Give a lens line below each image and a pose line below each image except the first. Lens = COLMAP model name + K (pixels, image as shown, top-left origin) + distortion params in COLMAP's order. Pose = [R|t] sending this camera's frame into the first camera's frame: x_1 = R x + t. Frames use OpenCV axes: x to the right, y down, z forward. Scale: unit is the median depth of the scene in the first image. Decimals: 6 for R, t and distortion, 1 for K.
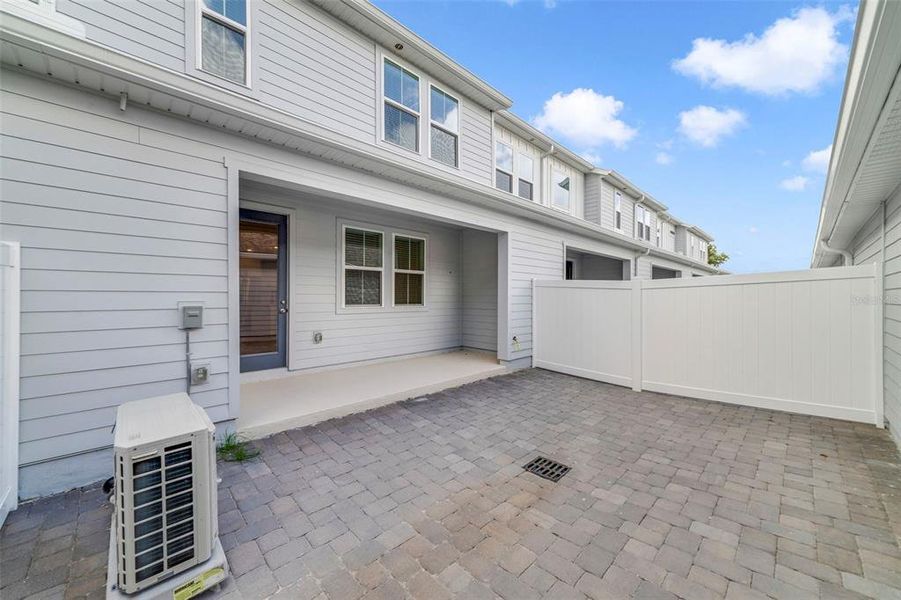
lens RADIAL K [[358.2, 0, 446.3], [0, 358.2, 302.4], [0, 0, 1]] dist [-0.002481, -0.000293]
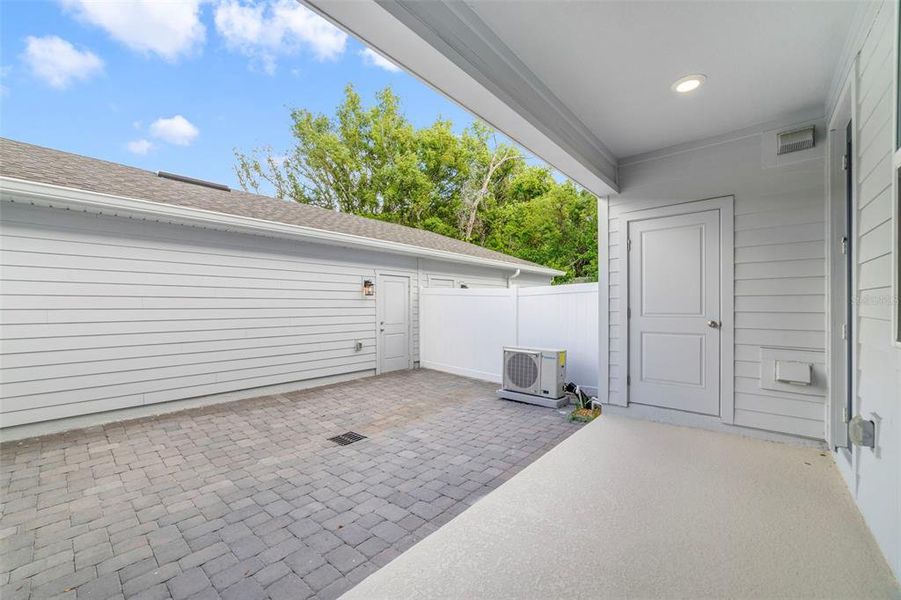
lens RADIAL K [[358.2, 0, 446.3], [0, 358.2, 302.4], [0, 0, 1]] dist [-0.002481, -0.000293]
pose [[-0.996657, 0.001384, -0.081693, 0.027883], [0.001490, 0.999998, -0.001237, -0.010834], [0.081692, -0.001355, -0.996657, 1.805864]]
